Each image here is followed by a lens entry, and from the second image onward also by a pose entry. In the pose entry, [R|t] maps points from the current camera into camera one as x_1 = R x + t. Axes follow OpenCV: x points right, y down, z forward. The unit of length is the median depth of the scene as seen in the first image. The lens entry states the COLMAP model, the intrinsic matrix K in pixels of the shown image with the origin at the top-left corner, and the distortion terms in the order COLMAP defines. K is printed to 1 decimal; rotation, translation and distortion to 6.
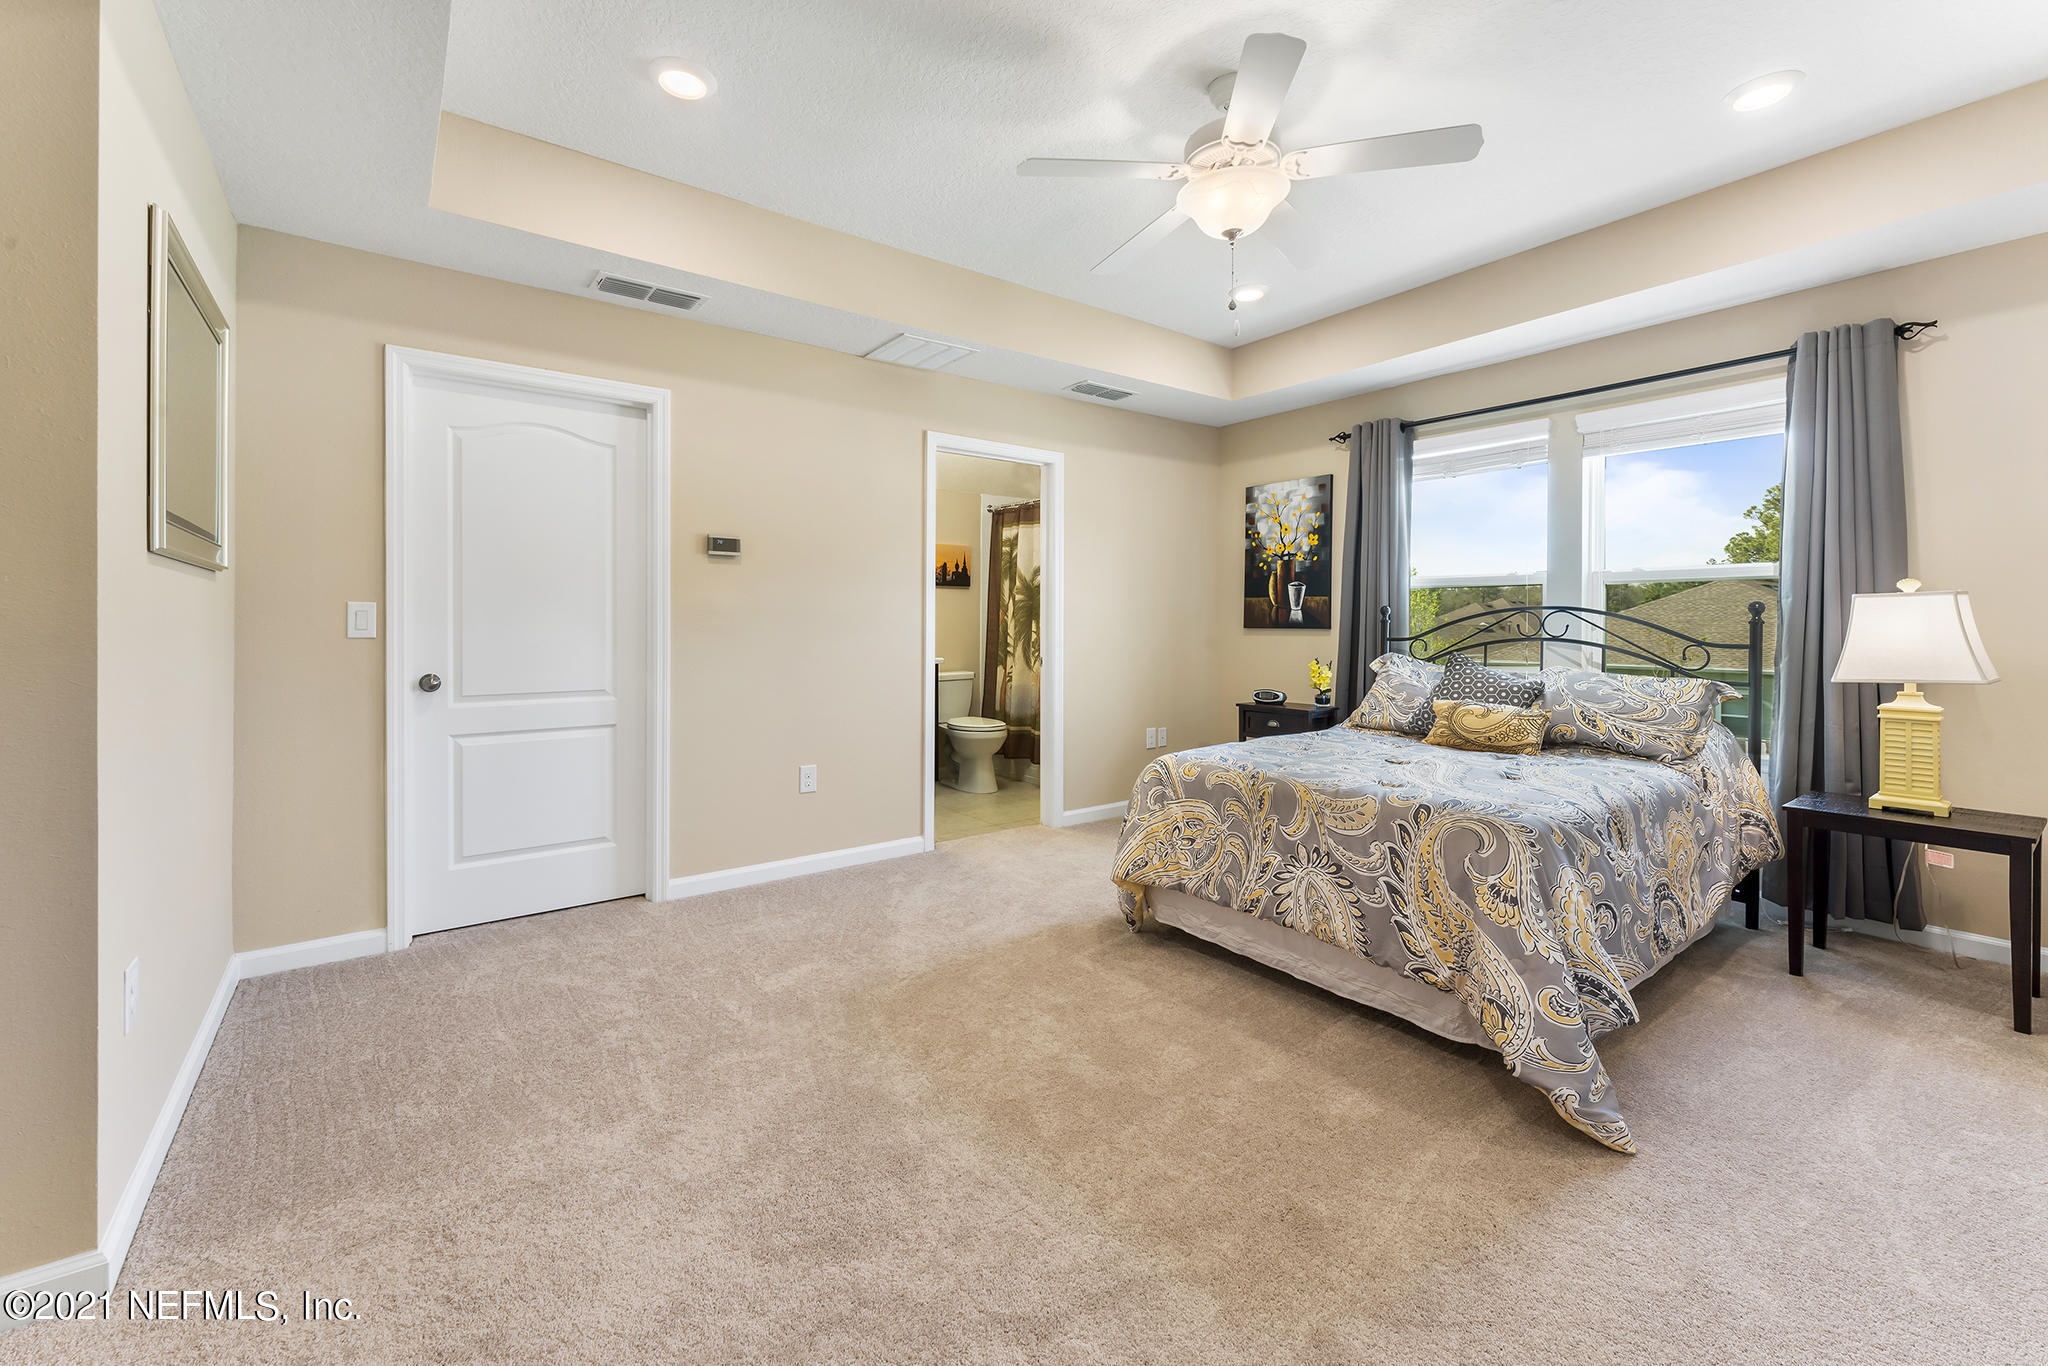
lens RADIAL K [[833.3, 0, 1017.9], [0, 833.3, 630.6], [0, 0, 1]] dist [0.000563, -0.000057]
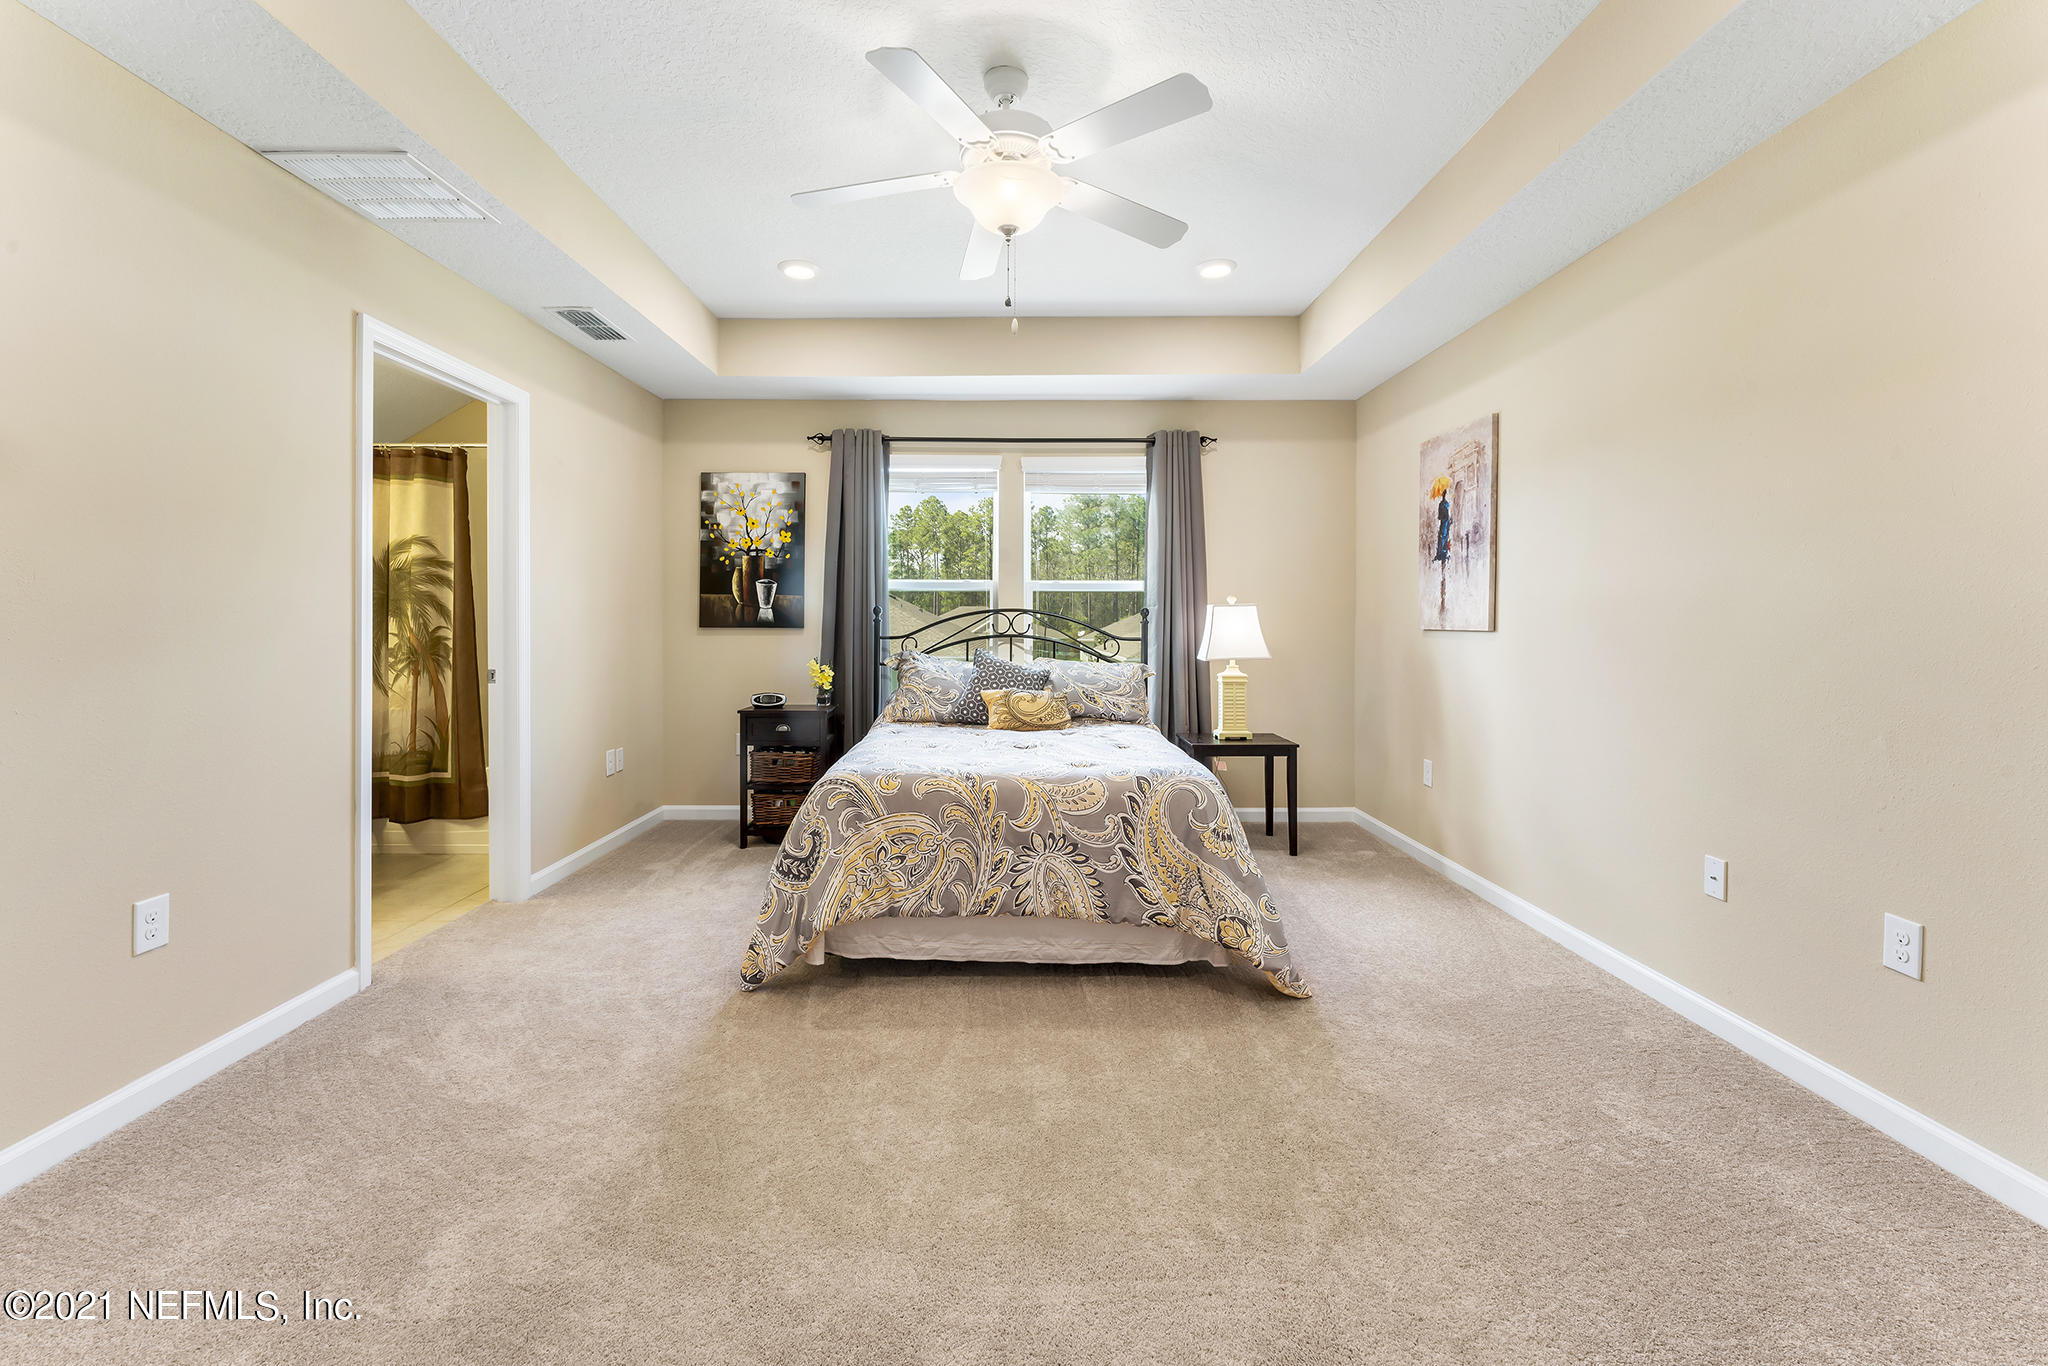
lens RADIAL K [[828.1, 0, 1012.6], [0, 828.1, 626.2], [0, 0, 1]] dist [0.002657, -0.000094]
pose [[0.600953, -0.003279, 0.799278, -0.345480], [0.005521, 0.999985, -0.000049, -0.003571], [-0.799265, 0.004443, 0.600962, 0.266215]]
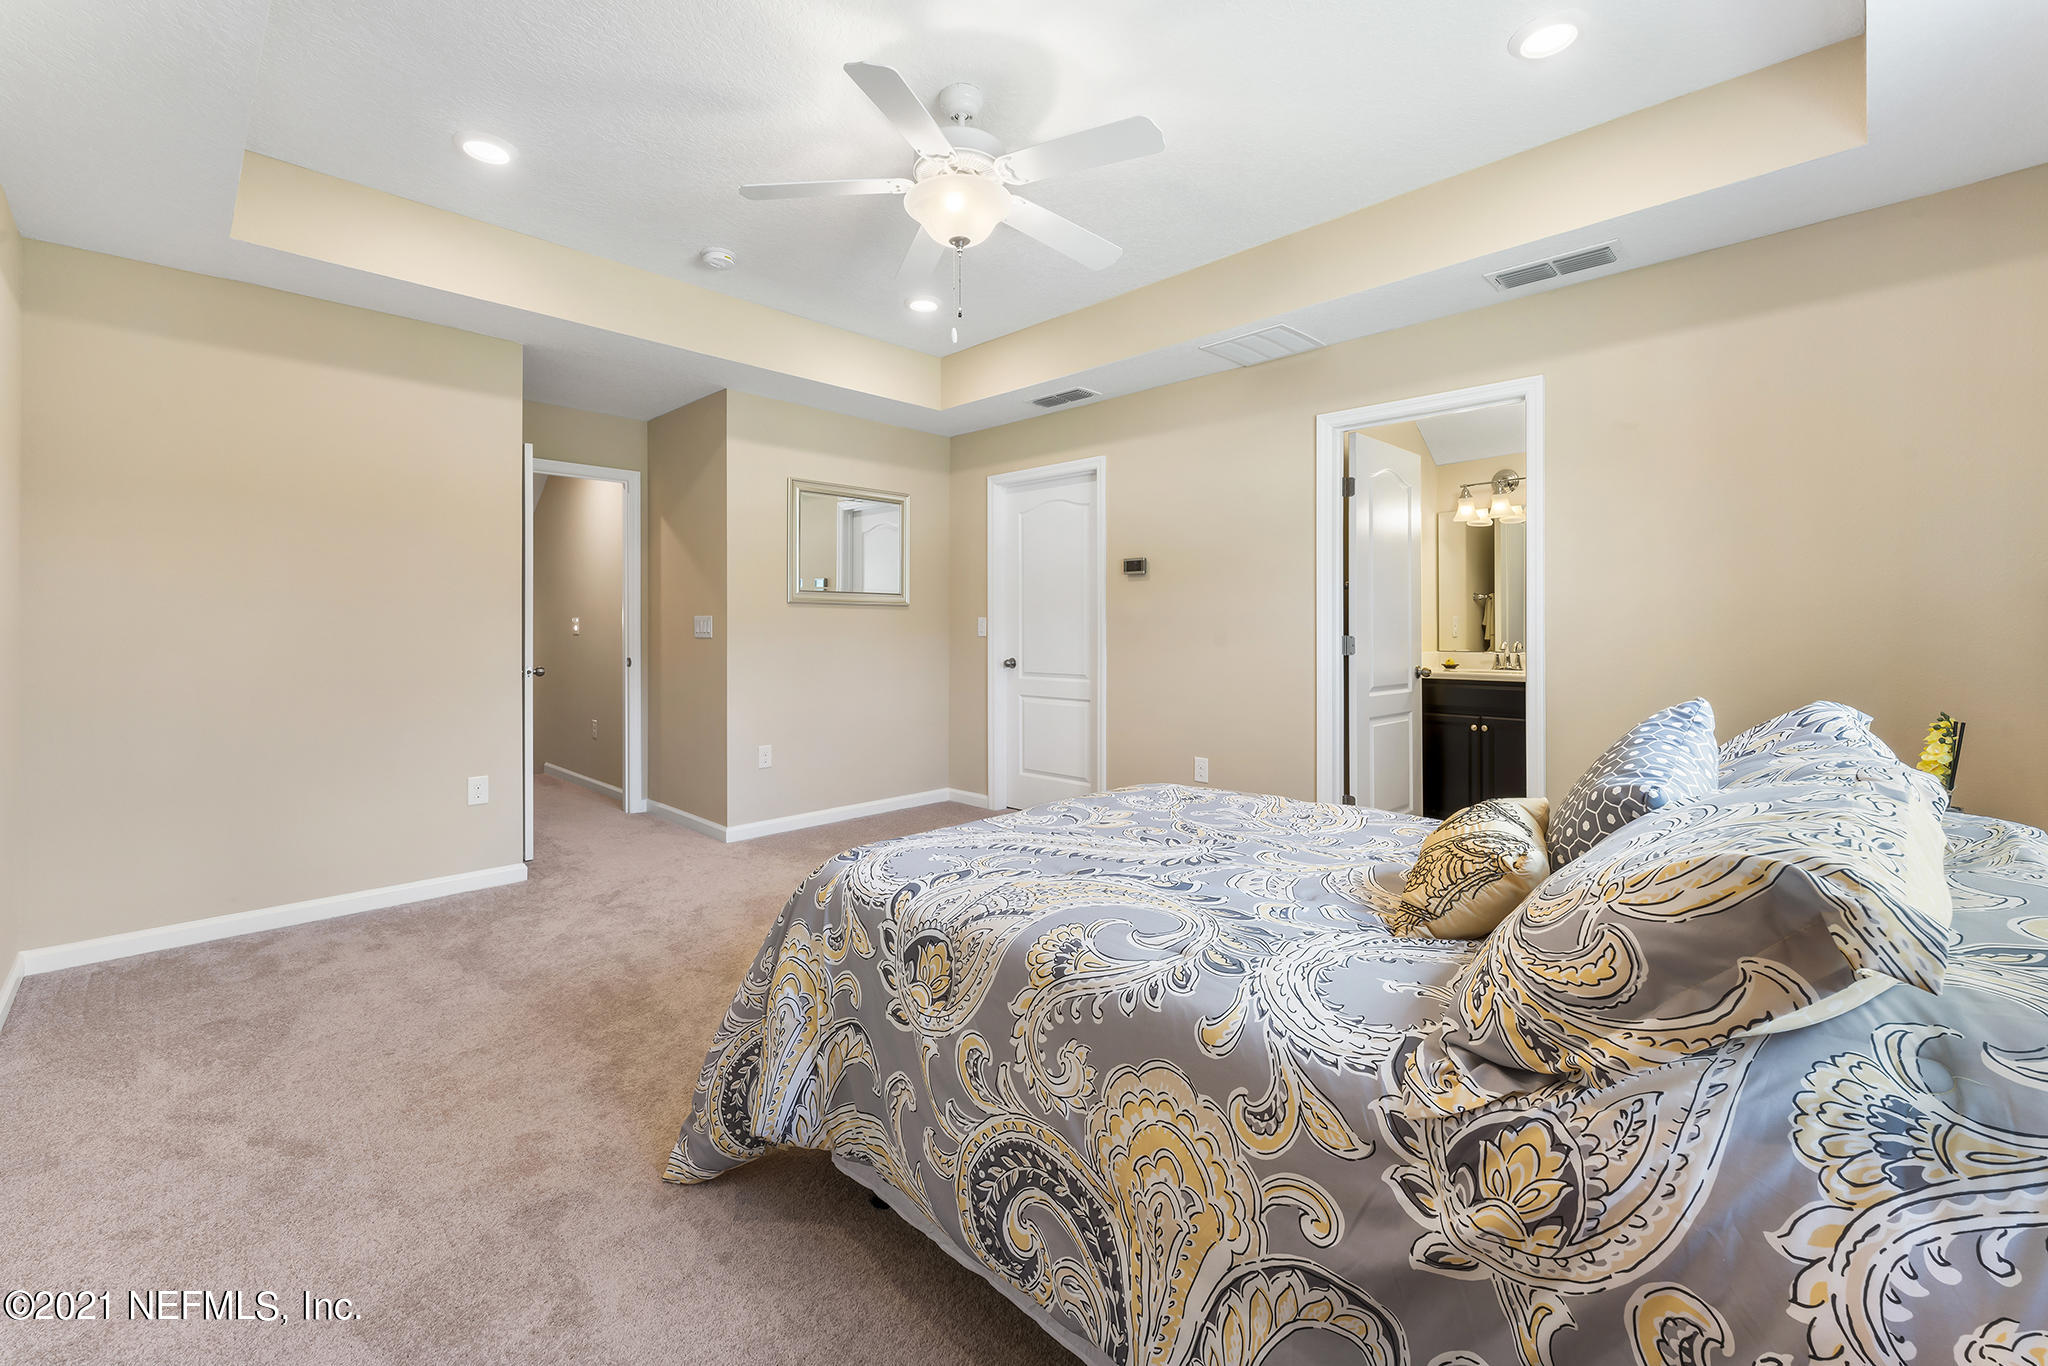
lens RADIAL K [[833.3, 0, 1017.9], [0, 833.3, 630.6], [0, 0, 1]] dist [0.000563, -0.000057]
pose [[0.156447, 0.001370, -0.987685, 0.806101], [-0.006311, 0.999980, 0.000387, -0.004717], [0.987666, 0.006173, 0.156452, 0.592360]]
